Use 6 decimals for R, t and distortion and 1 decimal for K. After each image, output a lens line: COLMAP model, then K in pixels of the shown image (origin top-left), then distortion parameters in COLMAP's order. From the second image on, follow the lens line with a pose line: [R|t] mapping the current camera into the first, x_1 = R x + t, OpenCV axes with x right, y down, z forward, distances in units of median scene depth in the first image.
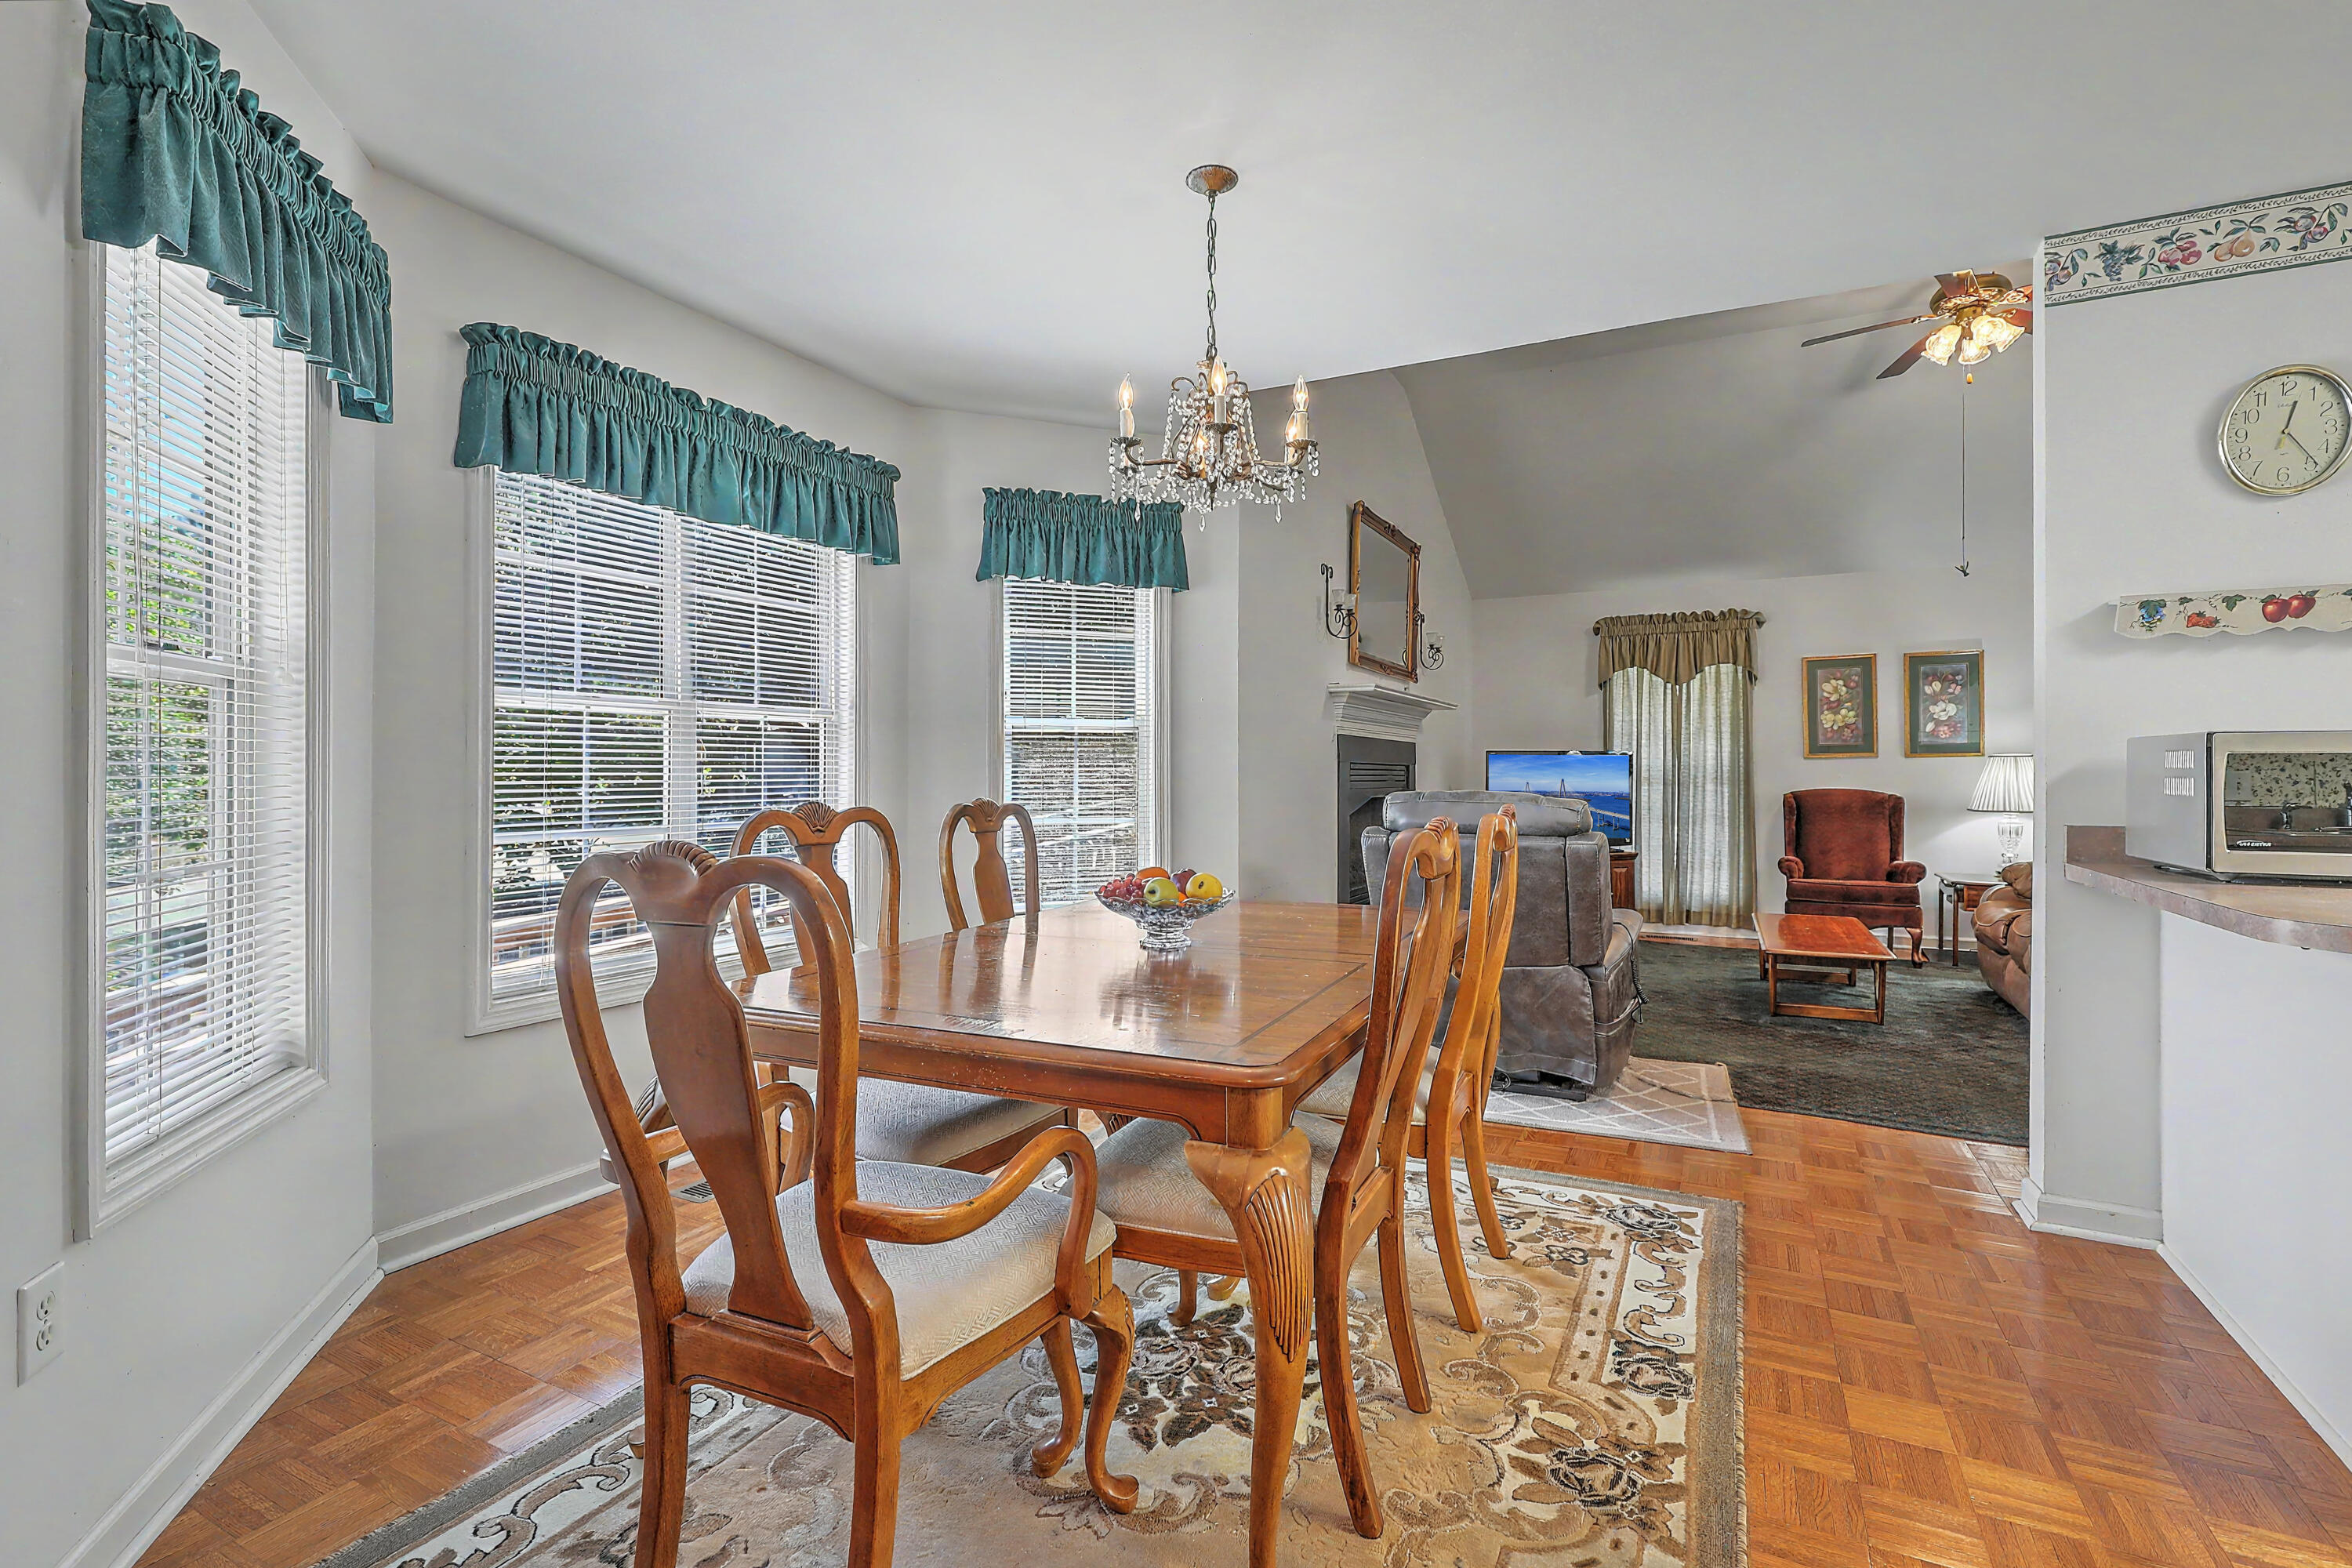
lens RADIAL K [[1074.8, 0, 1187.6], [0, 1074.8, 791.1], [0, 0, 1]] dist [-0.000358, 0.000851]
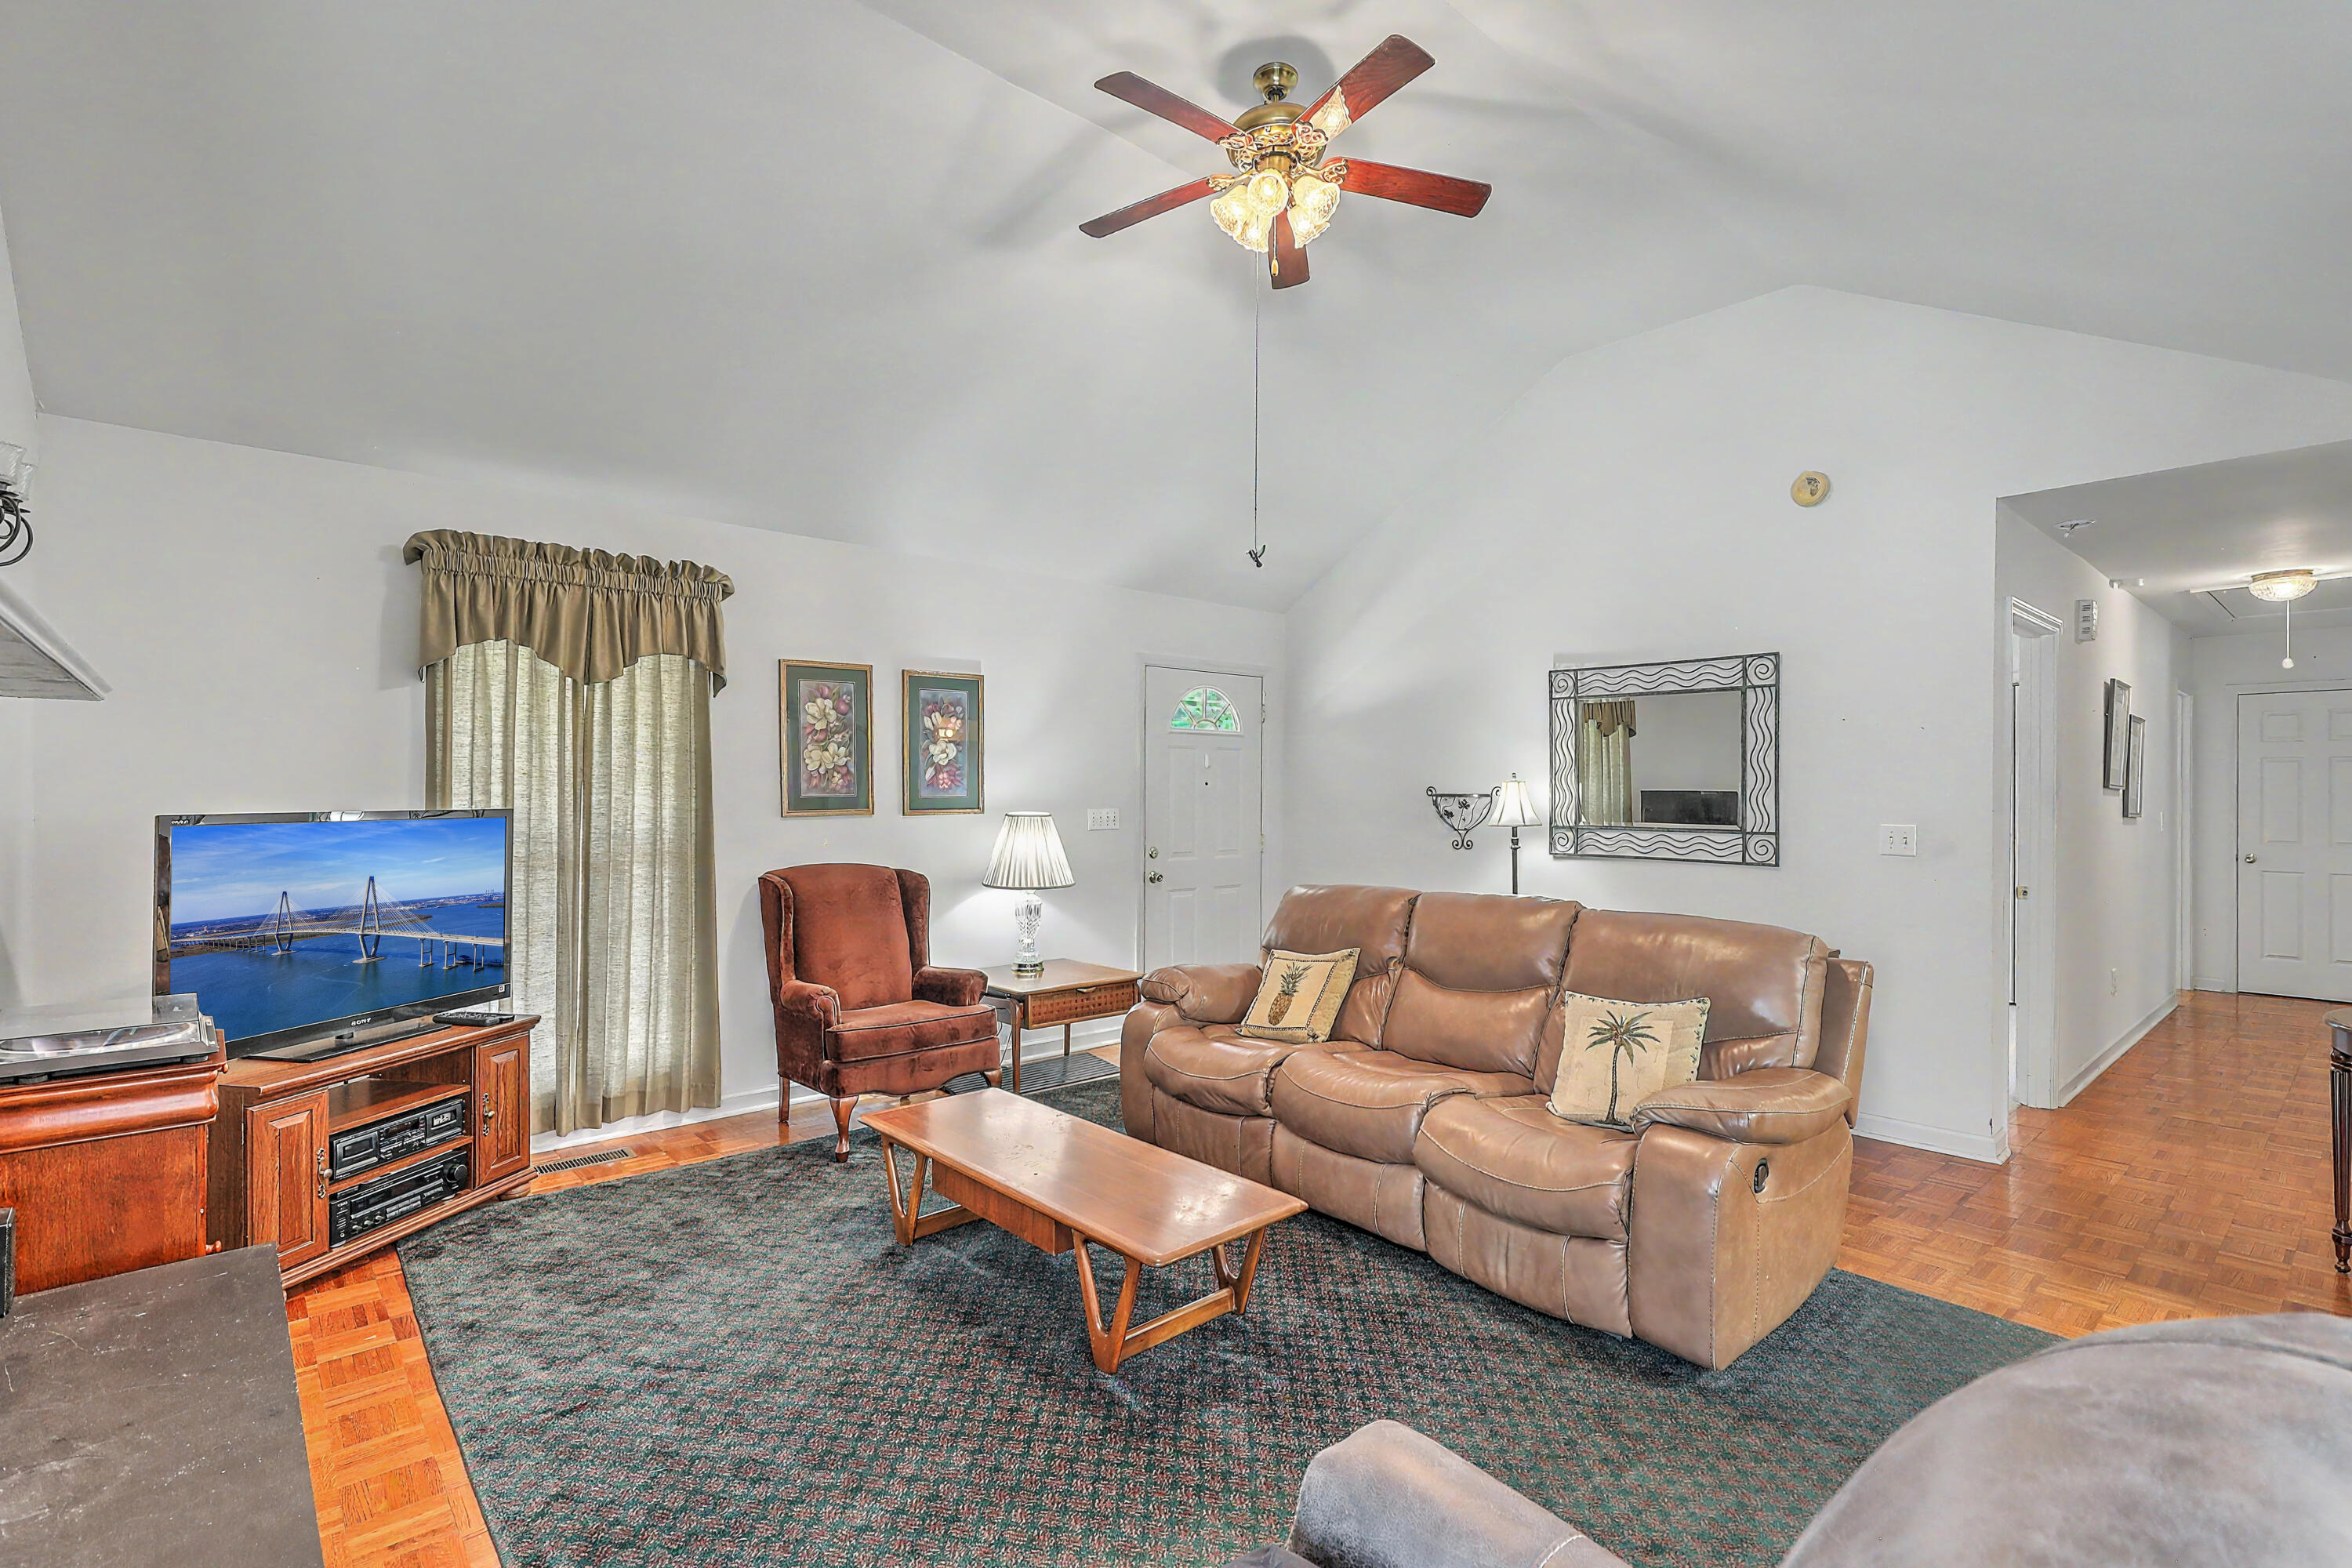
lens RADIAL K [[1074.8, 0, 1187.6], [0, 1074.8, 791.1], [0, 0, 1]] dist [-0.000358, 0.000851]
pose [[0.351168, -0.002741, 0.936308, 0.059617], [0.009001, 0.999959, -0.000449, -0.043476], [-0.936269, 0.008585, 0.351179, 0.547165]]
